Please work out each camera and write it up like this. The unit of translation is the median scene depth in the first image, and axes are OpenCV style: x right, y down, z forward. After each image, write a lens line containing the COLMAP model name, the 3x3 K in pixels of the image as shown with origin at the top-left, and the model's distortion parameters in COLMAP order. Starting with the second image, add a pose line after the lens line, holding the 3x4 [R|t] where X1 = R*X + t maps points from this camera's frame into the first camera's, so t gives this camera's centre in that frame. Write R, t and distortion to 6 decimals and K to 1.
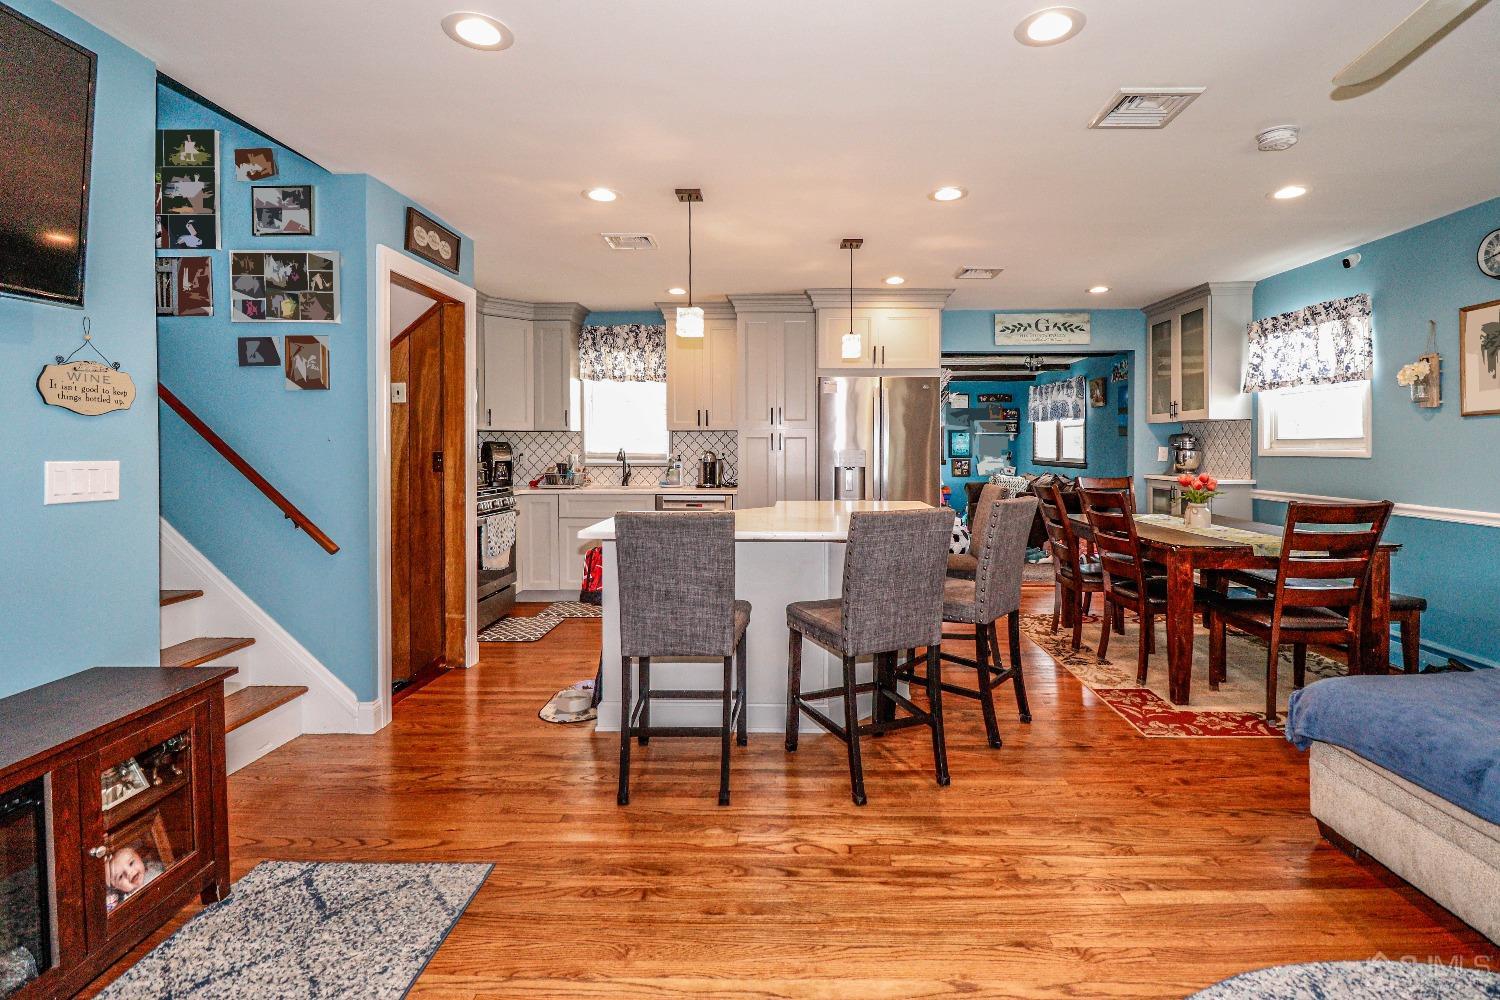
lens RADIAL K [[699.4, 0, 758.9], [0, 699.4, 448.7], [0, 0, 1]] dist [0.029065, -0.026496]
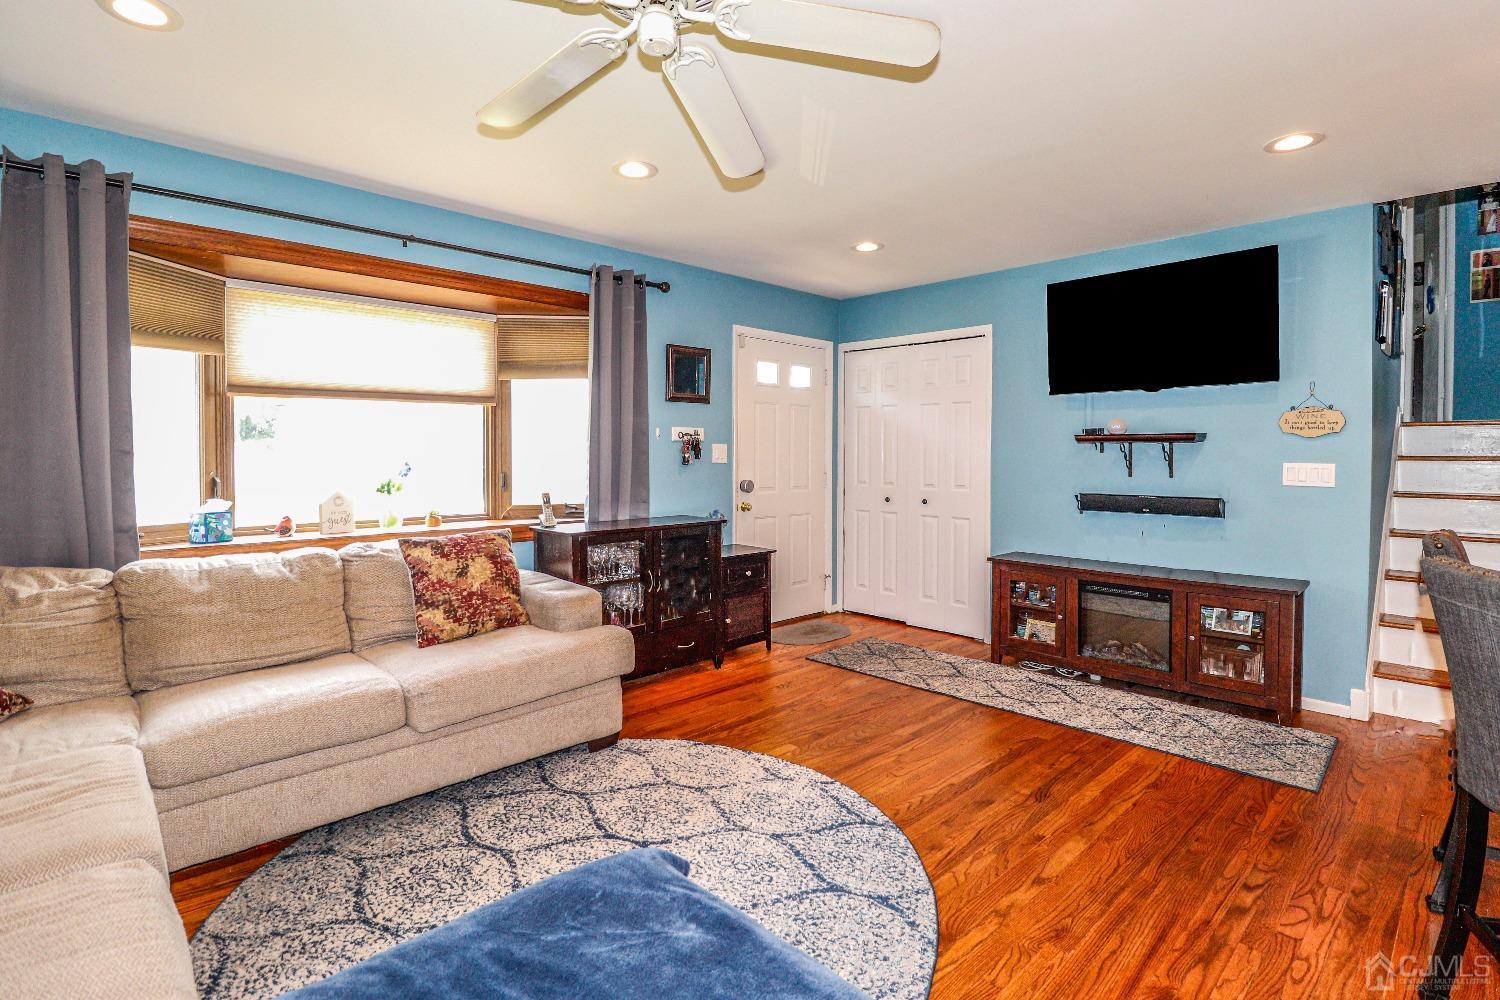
lens RADIAL K [[733.4, 0, 749.0], [0, 733.4, 464.0], [0, 0, 1]] dist [-0.015672, -0.000134]
pose [[-0.694531, 0.010087, -0.719392, 0.515044], [-0.008209, 0.999726, 0.021943, -0.003675], [0.719416, 0.021146, -0.694258, 0.483623]]
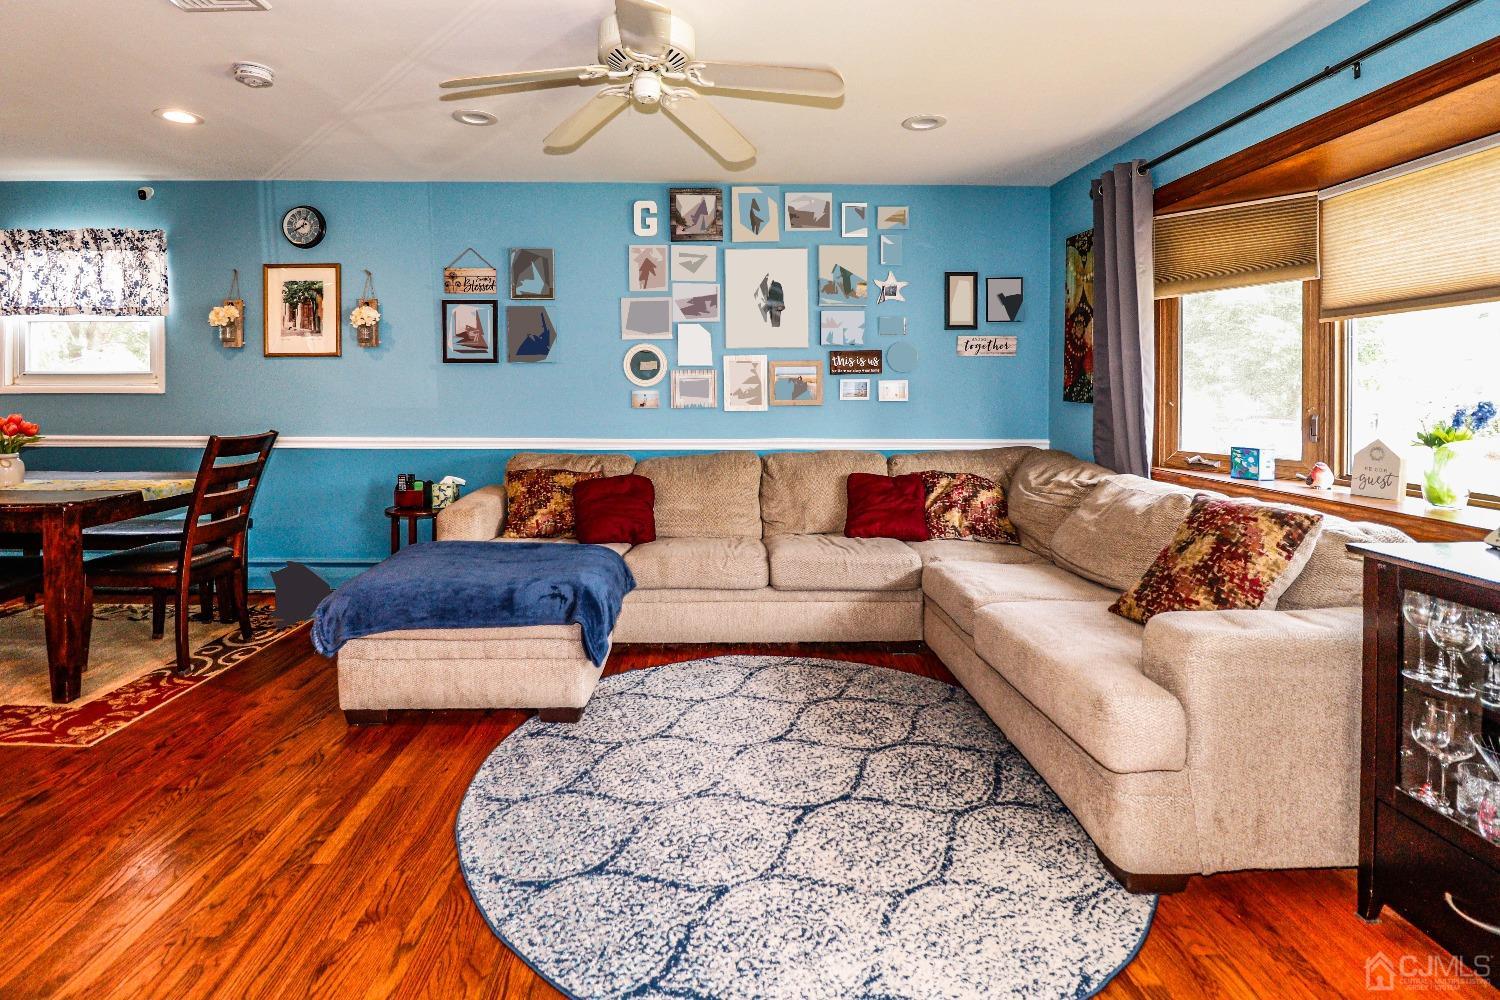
lens RADIAL K [[736.8, 0, 735.9], [0, 736.8, 391.7], [0, 0, 1]] dist [-0.014121, -0.007110]
pose [[-0.056006, -0.001969, 0.998429, -0.173948], [0.000694, 0.999998, 0.002011, 0.006511], [-0.998430, 0.000806, -0.056004, 0.190698]]
